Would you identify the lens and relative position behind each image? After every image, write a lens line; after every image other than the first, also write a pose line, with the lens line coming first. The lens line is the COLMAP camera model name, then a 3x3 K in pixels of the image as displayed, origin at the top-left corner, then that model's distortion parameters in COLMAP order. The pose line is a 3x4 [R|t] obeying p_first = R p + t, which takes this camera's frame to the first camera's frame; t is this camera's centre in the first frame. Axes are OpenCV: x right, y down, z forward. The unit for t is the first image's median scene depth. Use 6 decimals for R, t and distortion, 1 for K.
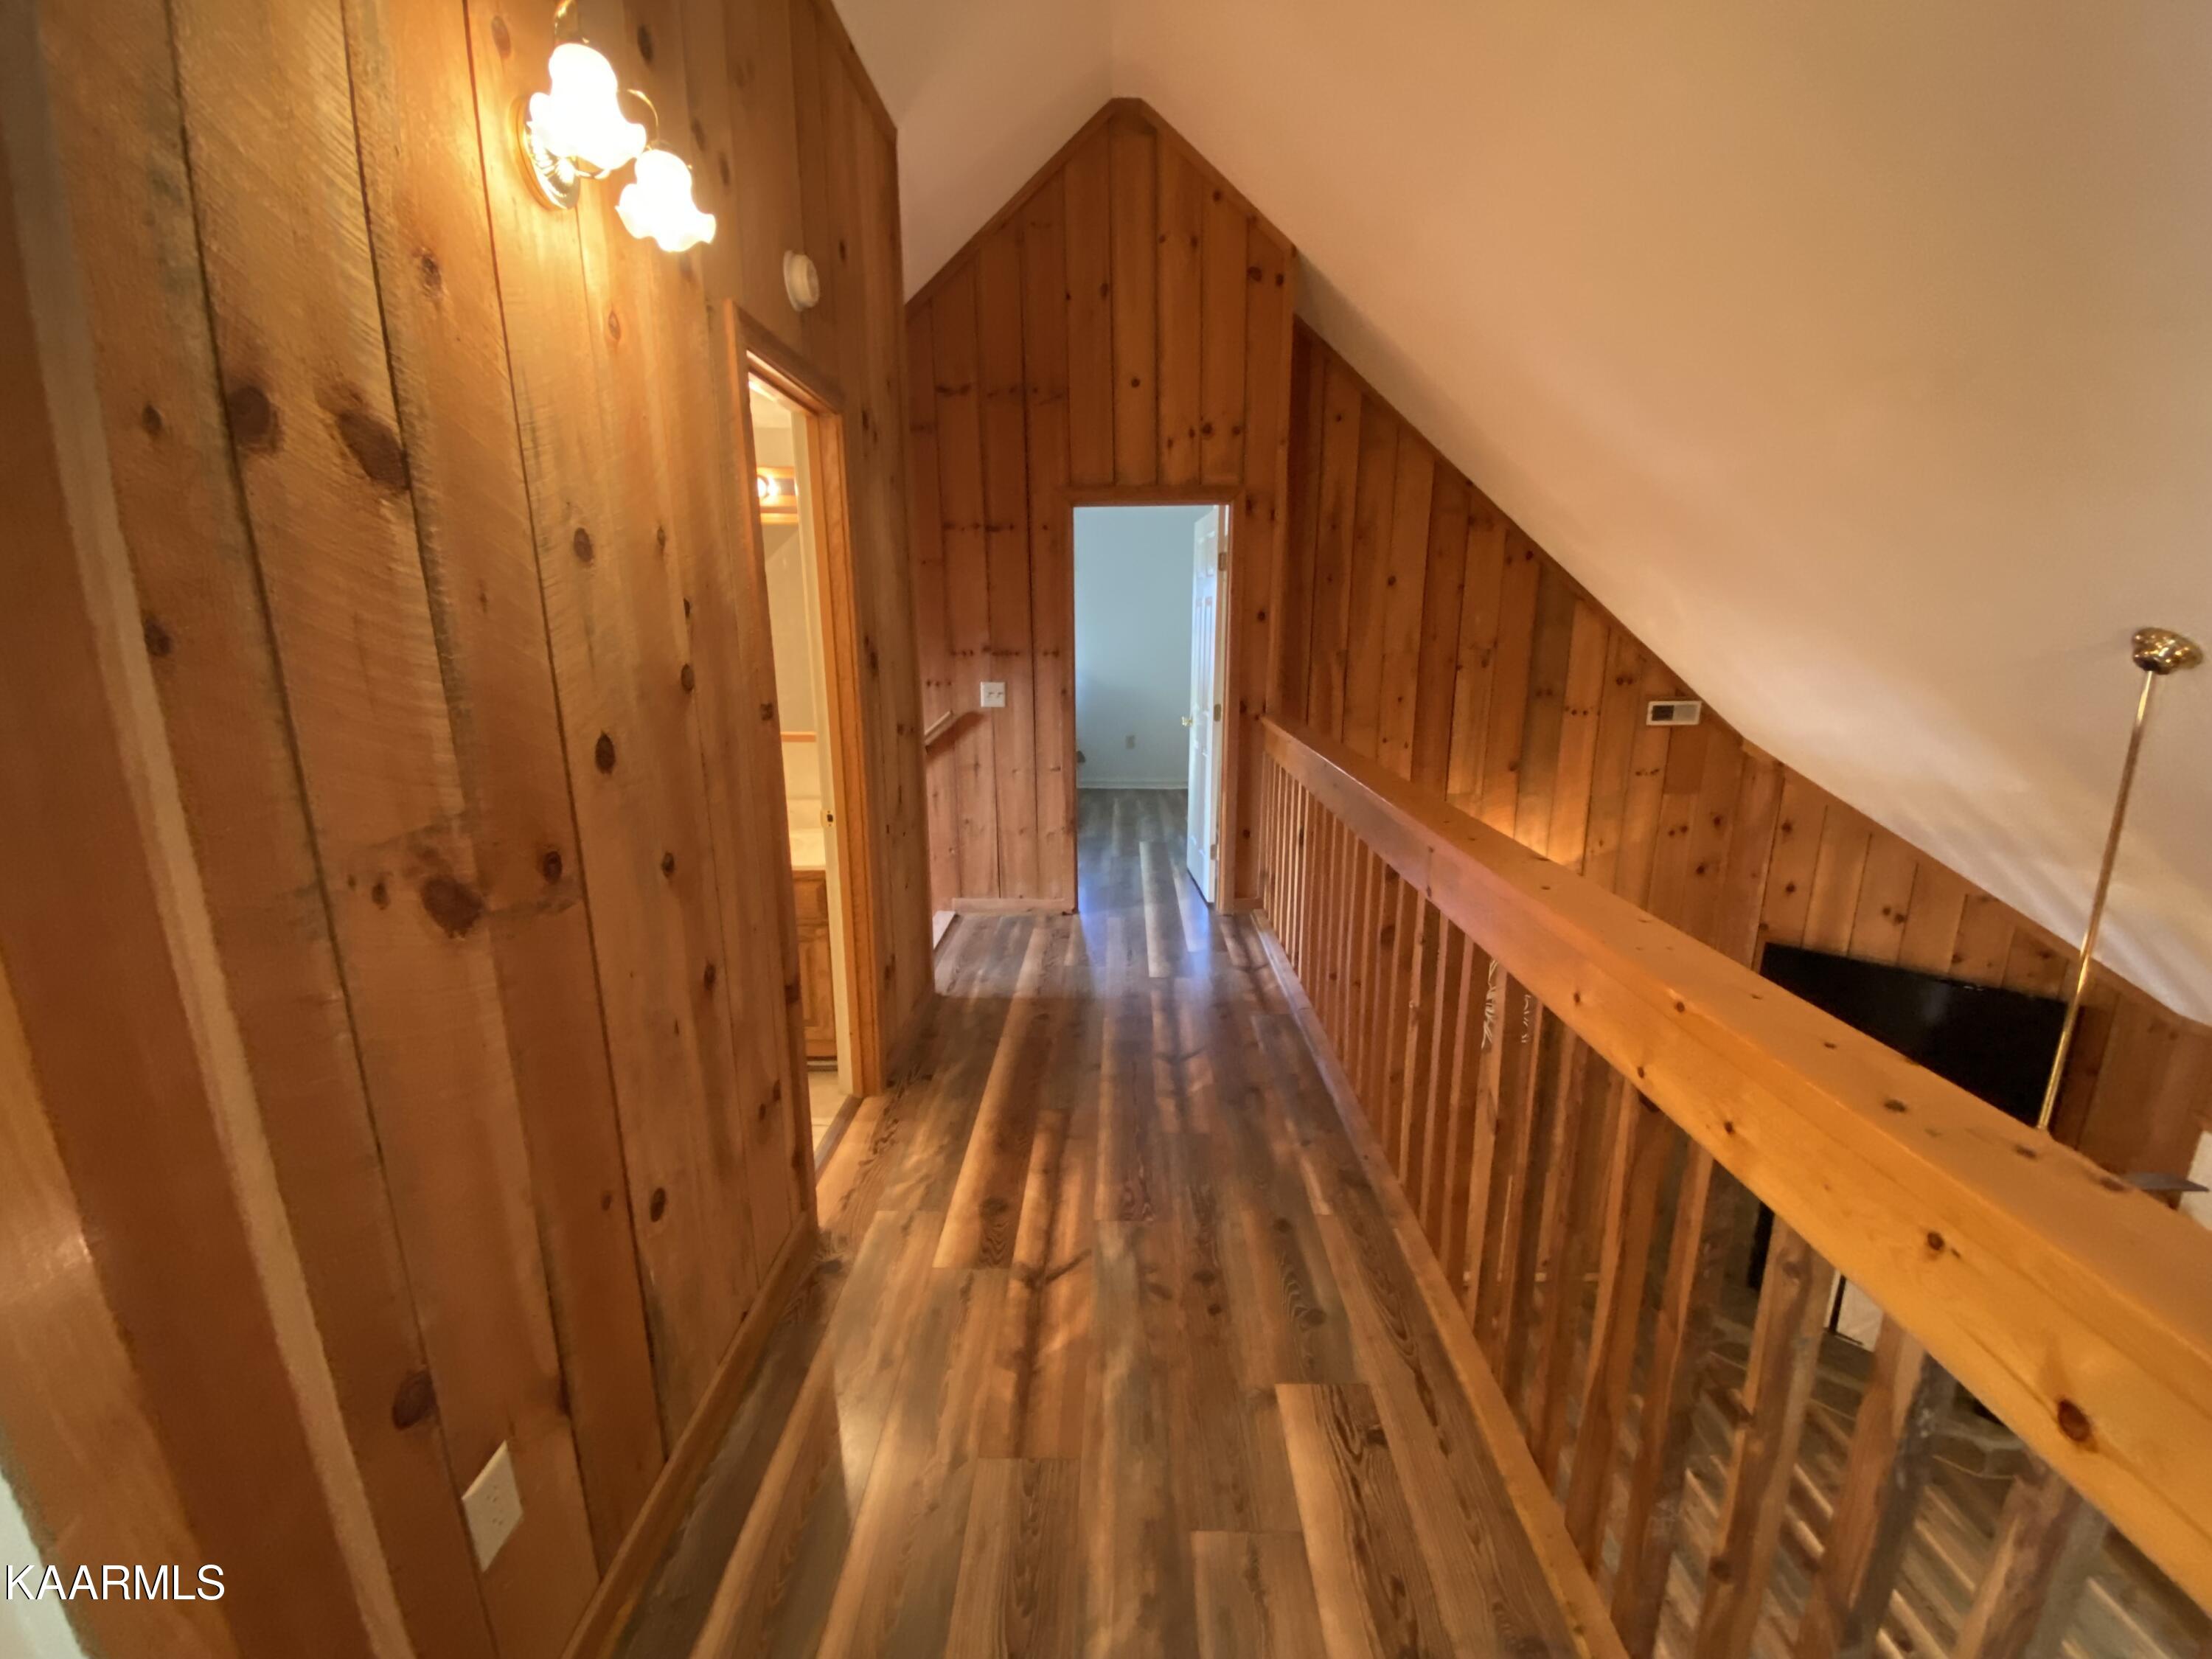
lens RADIAL K [[886.9, 0, 1115.5], [0, 886.9, 820.5], [0, 0, 1]] dist [0.019807, -0.019591]
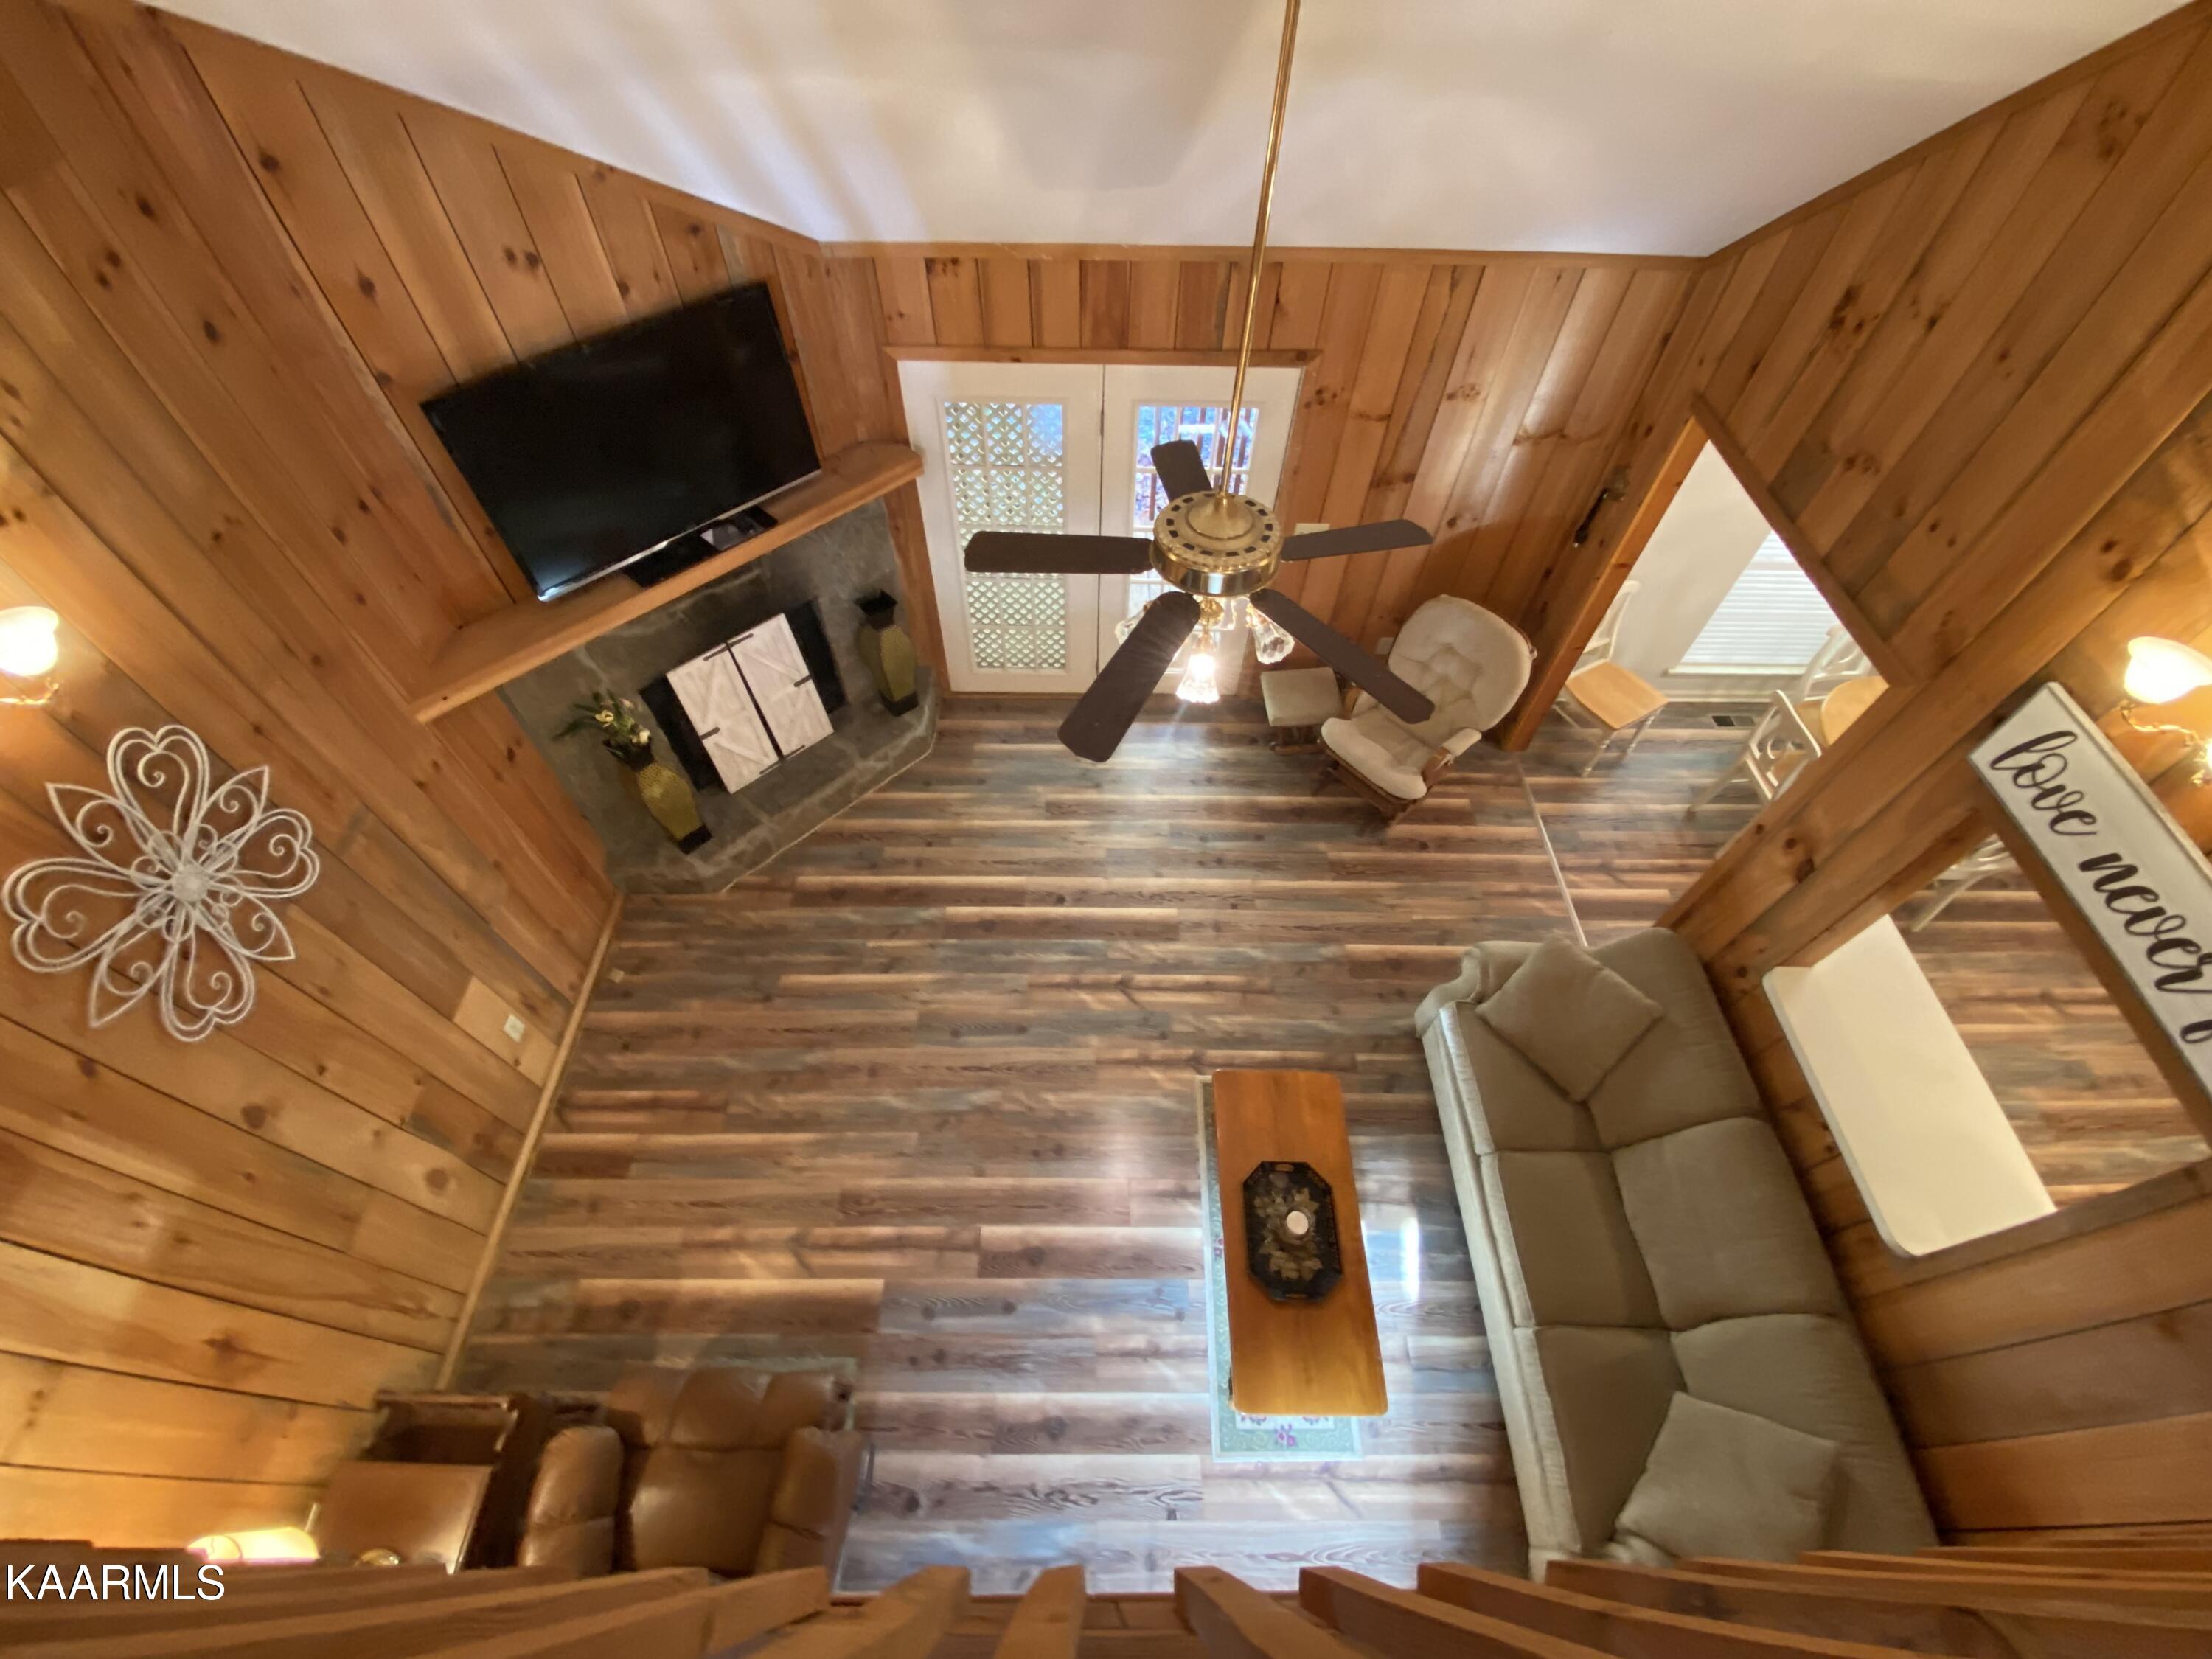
lens RADIAL K [[886.9, 0, 1102.3], [0, 886.9, 822.3], [0, 0, 1]] dist [0.019807, -0.019591]
pose [[-0.022196, -0.797584, 0.602799, 0.175016], [0.203587, 0.586708, 0.783790, -0.061068], [-0.978805, 0.140119, 0.149355, 0.537493]]
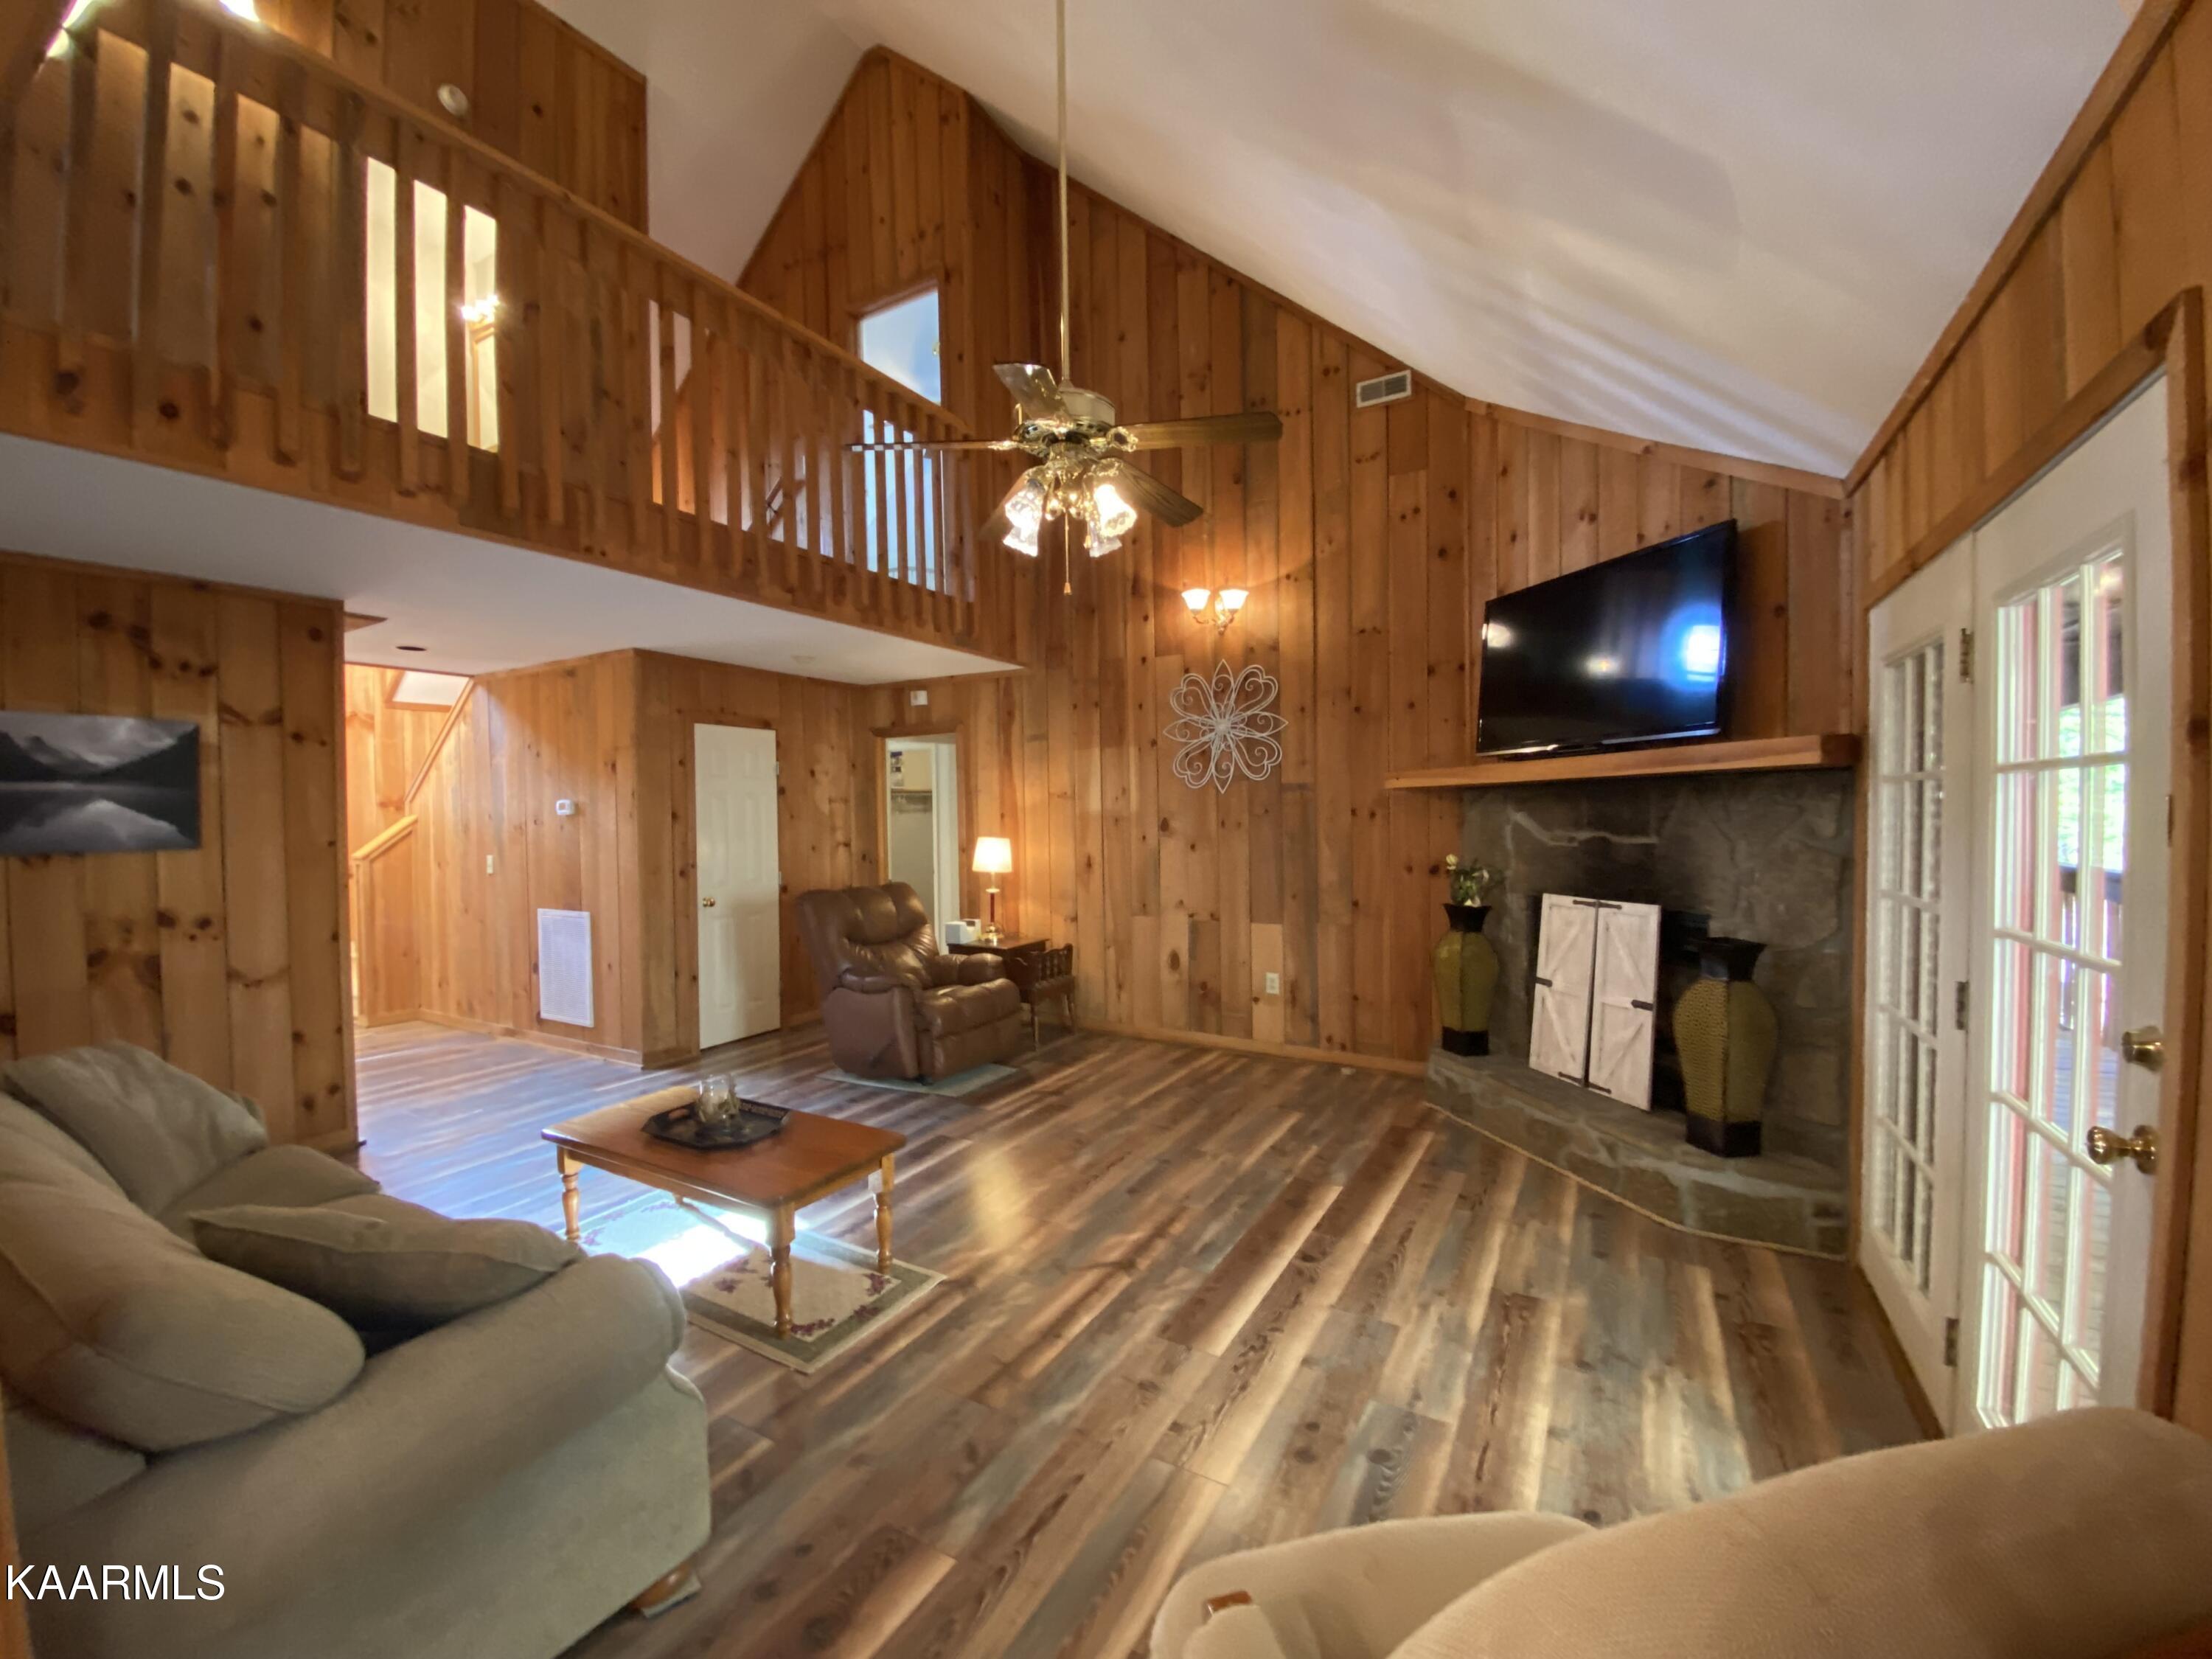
lens RADIAL K [[886.9, 0, 1102.6], [0, 886.9, 829.5], [0, 0, 1]] dist [0.019807, -0.019591]
pose [[0.873334, -0.000772, -0.487122, 0.832710], [-0.097049, 0.979676, -0.175546, 0.547202], [0.477357, 0.200585, 0.855509, 0.124308]]
